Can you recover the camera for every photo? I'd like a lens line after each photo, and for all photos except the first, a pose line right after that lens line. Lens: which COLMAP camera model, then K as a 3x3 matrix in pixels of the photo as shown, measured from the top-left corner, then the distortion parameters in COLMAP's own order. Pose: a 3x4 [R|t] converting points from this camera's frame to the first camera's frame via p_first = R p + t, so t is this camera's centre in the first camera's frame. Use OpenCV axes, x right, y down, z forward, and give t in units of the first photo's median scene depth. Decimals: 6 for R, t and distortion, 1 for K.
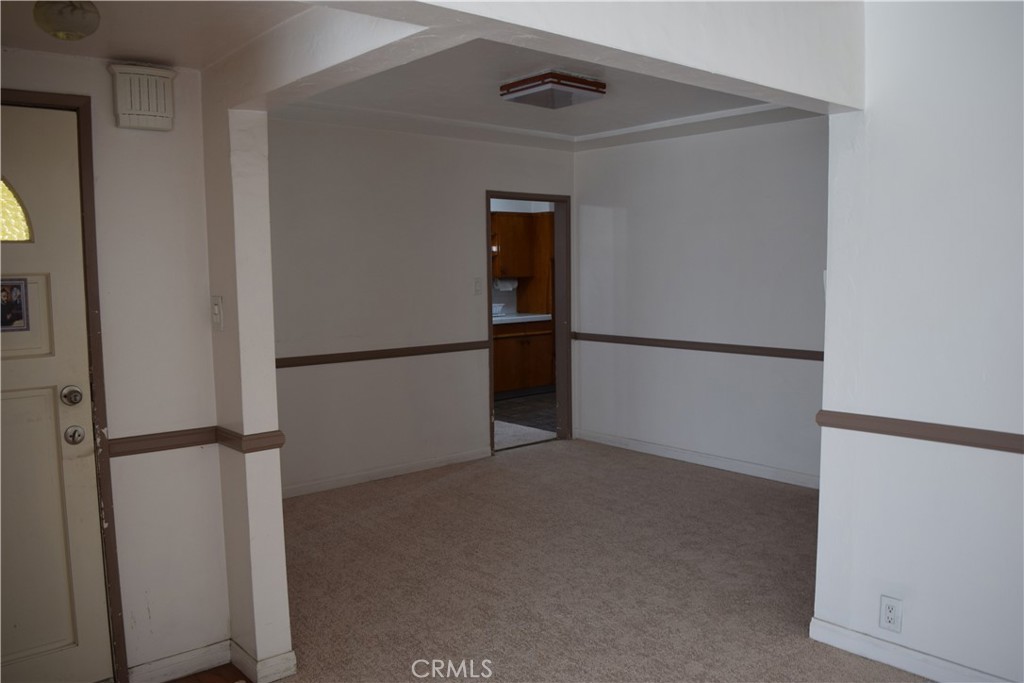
lens RADIAL K [[811.5, 0, 503.1], [0, 811.5, 343.0], [0, 0, 1]] dist [-0.083550, 0.012338]
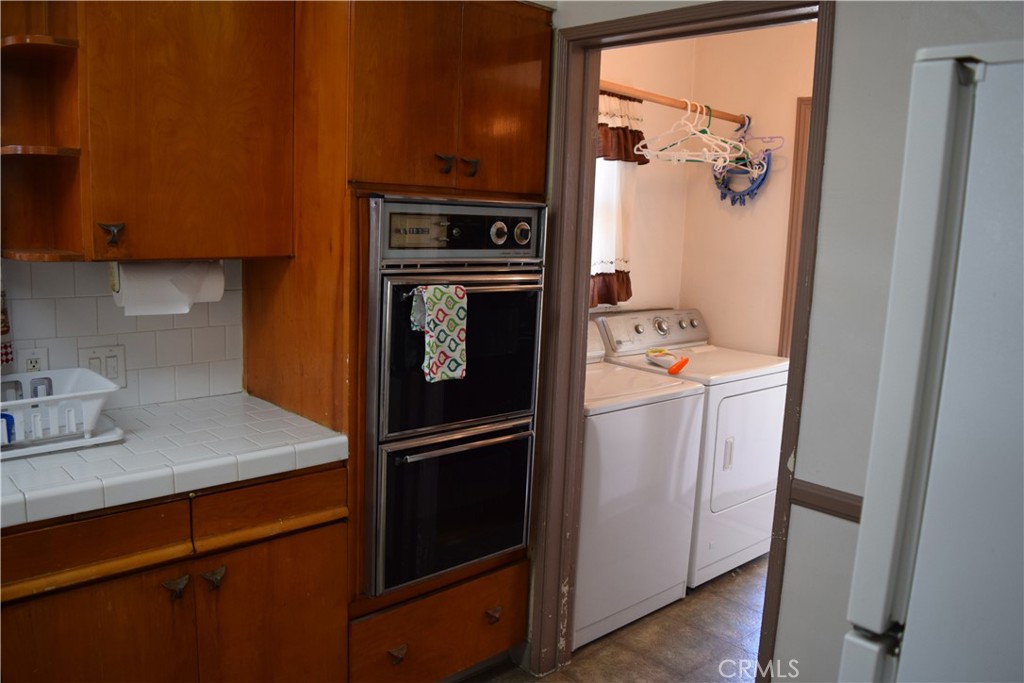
lens RADIAL K [[811.5, 0, 503.1], [0, 811.5, 343.0], [0, 0, 1]] dist [-0.083550, 0.012338]
pose [[0.996880, 0.045825, 0.064266, 0.177900], [-0.049917, 0.996727, 0.063594, -0.156781], [-0.061142, -0.066603, 0.995904, 1.599860]]
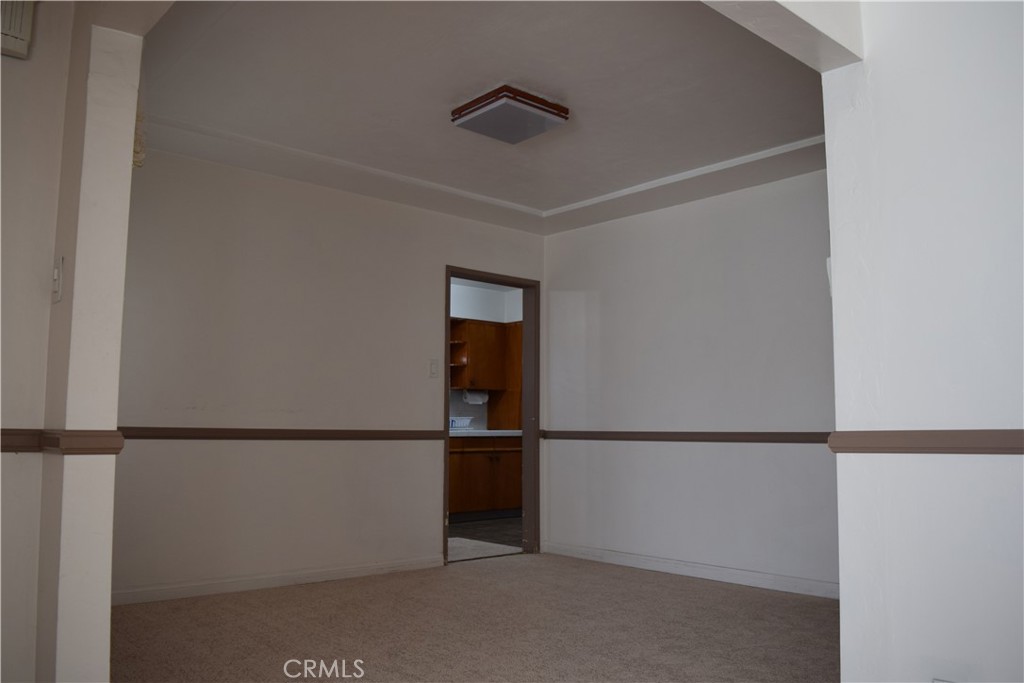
lens RADIAL K [[811.5, 0, 503.1], [0, 811.5, 343.0], [0, 0, 1]] dist [-0.083550, 0.012338]
pose [[0.999694, 0.020756, 0.013424, 0.044331], [-0.017656, 0.979659, -0.199893, 0.107592], [-0.017300, 0.199595, 0.979726, 0.157419]]
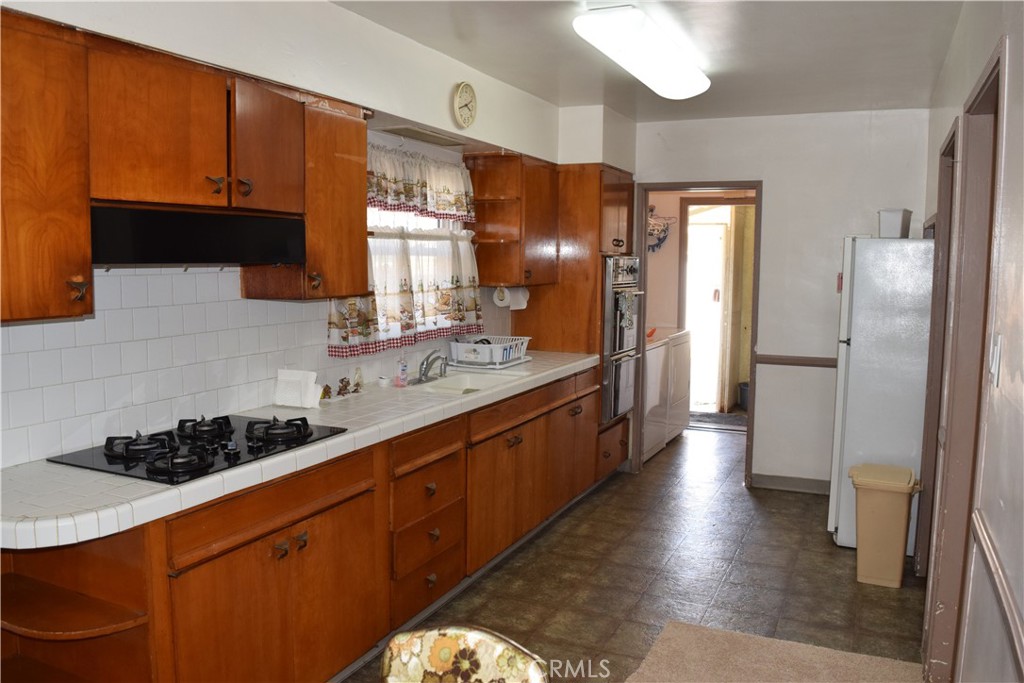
lens RADIAL K [[811.5, 0, 503.1], [0, 811.5, 343.0], [0, 0, 1]] dist [-0.083550, 0.012338]
pose [[0.906974, -0.023561, 0.420528, -0.470601], [0.020057, 0.999717, 0.012754, -0.103825], [-0.420710, -0.003133, 0.907190, 1.095259]]
